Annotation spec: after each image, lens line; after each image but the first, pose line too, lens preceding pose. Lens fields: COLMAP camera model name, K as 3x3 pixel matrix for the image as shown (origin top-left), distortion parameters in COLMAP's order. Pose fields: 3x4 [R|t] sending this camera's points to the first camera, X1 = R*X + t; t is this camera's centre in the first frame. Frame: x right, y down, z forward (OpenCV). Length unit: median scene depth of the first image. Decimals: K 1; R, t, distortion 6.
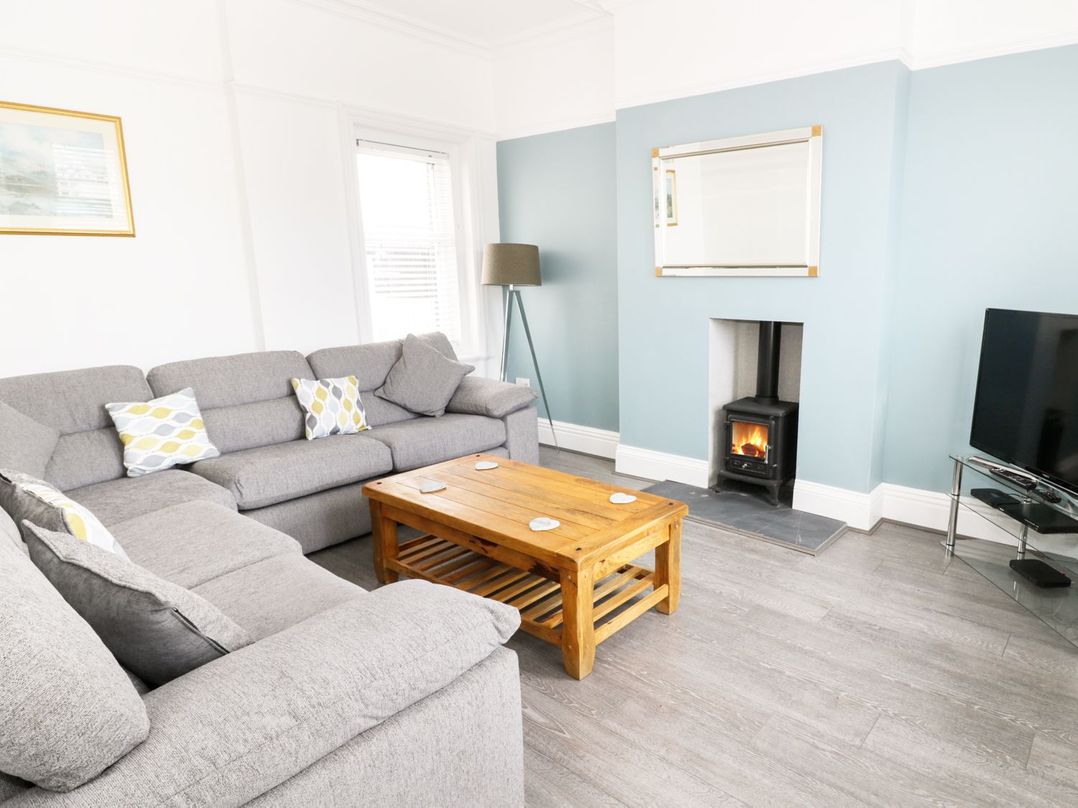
lens RADIAL K [[776.6, 0, 539.2], [0, 776.6, 414.7], [0, 0, 1]] dist [0.006806, -0.048119]
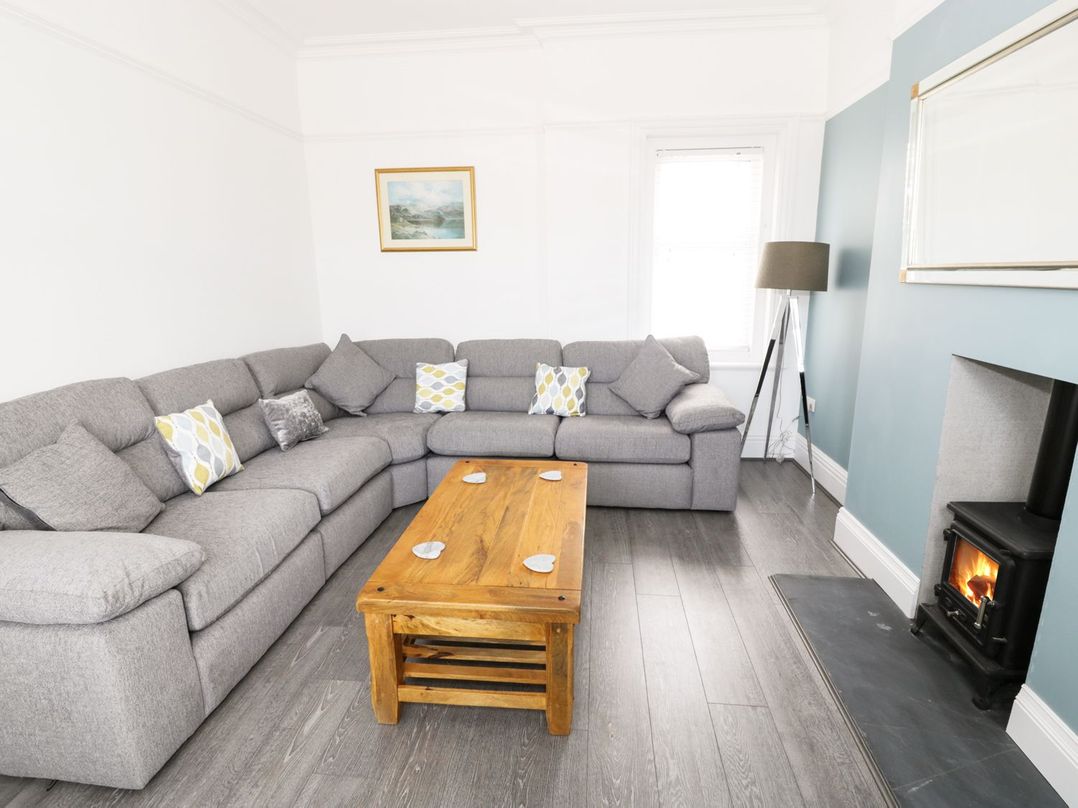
lens RADIAL K [[556.8, 0, 546.6], [0, 556.8, 397.5], [0, 0, 1]] dist [0.010439, -0.020252]
pose [[0.531126, 0.182628, -0.827377, 0.433614], [-0.146830, 0.981559, 0.122405, -0.102878], [0.834474, 0.056472, 0.548147, 0.529265]]
